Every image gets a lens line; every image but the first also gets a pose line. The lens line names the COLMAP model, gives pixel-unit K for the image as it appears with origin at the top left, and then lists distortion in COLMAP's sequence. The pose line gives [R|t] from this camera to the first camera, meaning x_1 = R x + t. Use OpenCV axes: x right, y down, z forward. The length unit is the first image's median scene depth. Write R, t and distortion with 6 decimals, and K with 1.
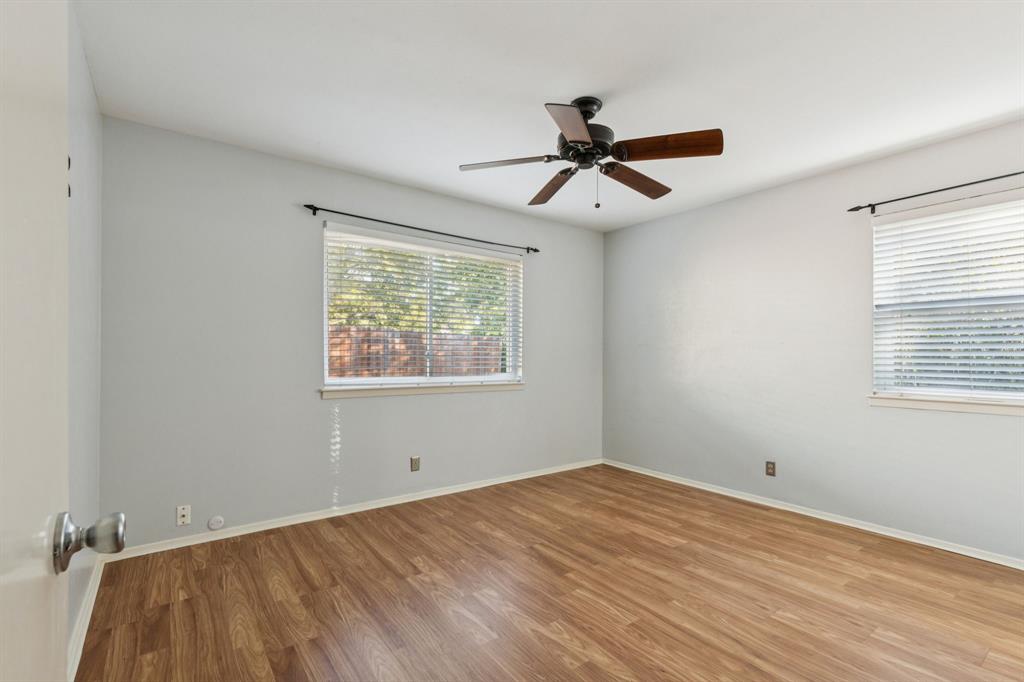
lens RADIAL K [[462.6, 0, 509.7], [0, 462.6, 347.5], [0, 0, 1]] dist [0.010579, -0.001006]
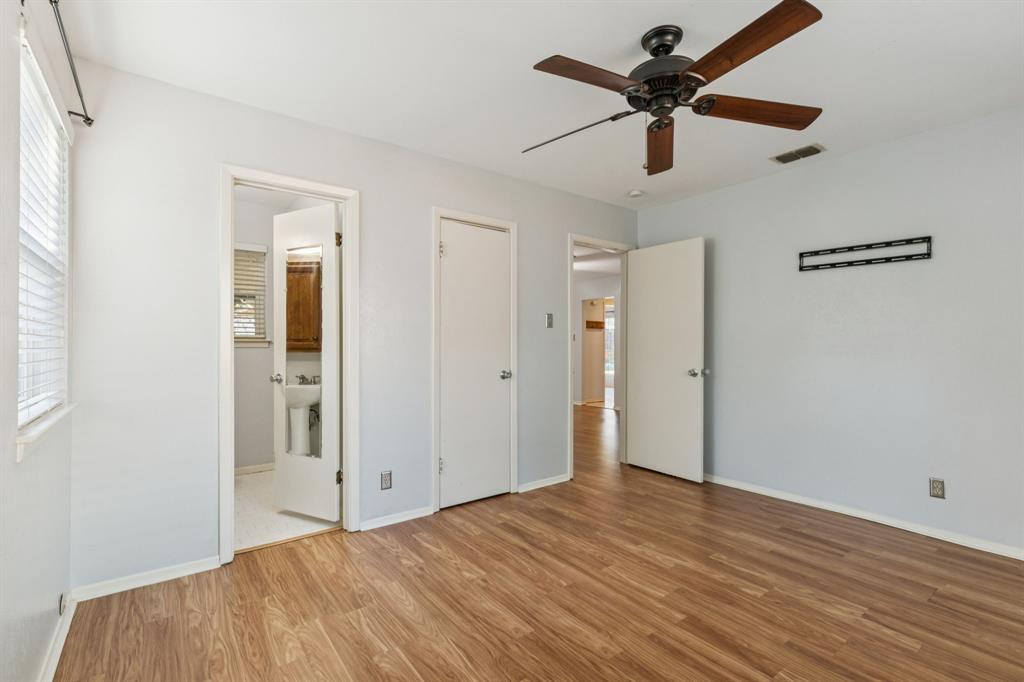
lens RADIAL K [[462.6, 0, 509.7], [0, 462.6, 347.5], [0, 0, 1]] dist [0.010579, -0.001006]
pose [[-0.999931, -0.009476, -0.006876, 0.408993], [-0.009410, 0.999910, -0.009575, 0.027080], [0.006966, -0.009509, -0.999931, 1.697247]]
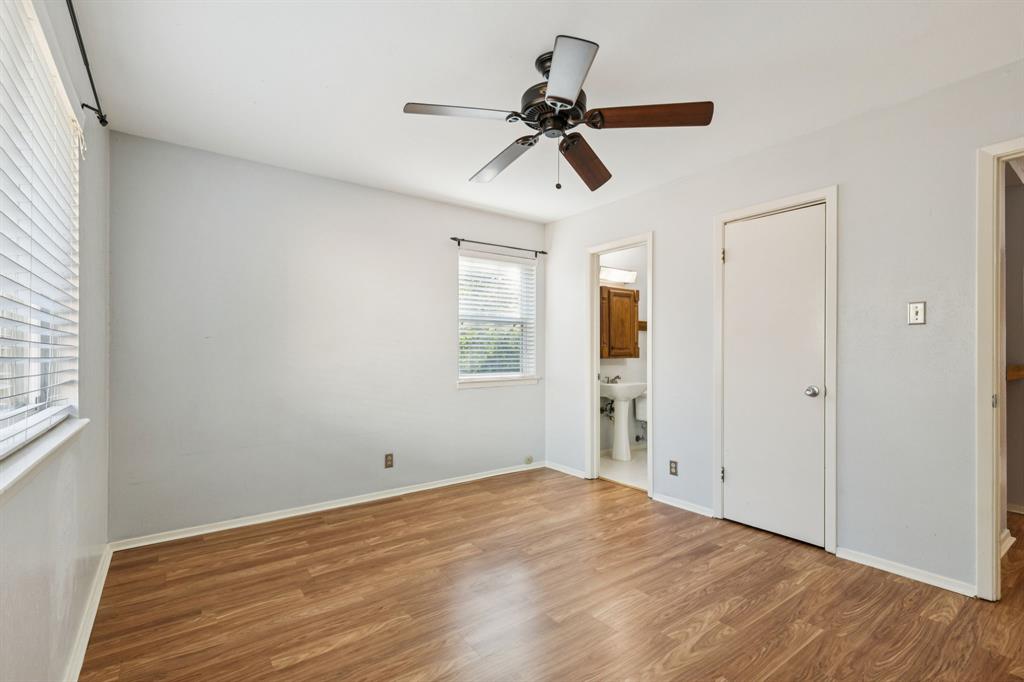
lens RADIAL K [[462.6, 0, 509.7], [0, 462.6, 347.5], [0, 0, 1]] dist [0.010579, -0.001006]
pose [[0.006425, 0.003135, 0.999974, -0.653544], [-0.016567, 0.999858, -0.003029, 0.010573], [-0.999842, -0.016547, 0.006476, 1.015852]]
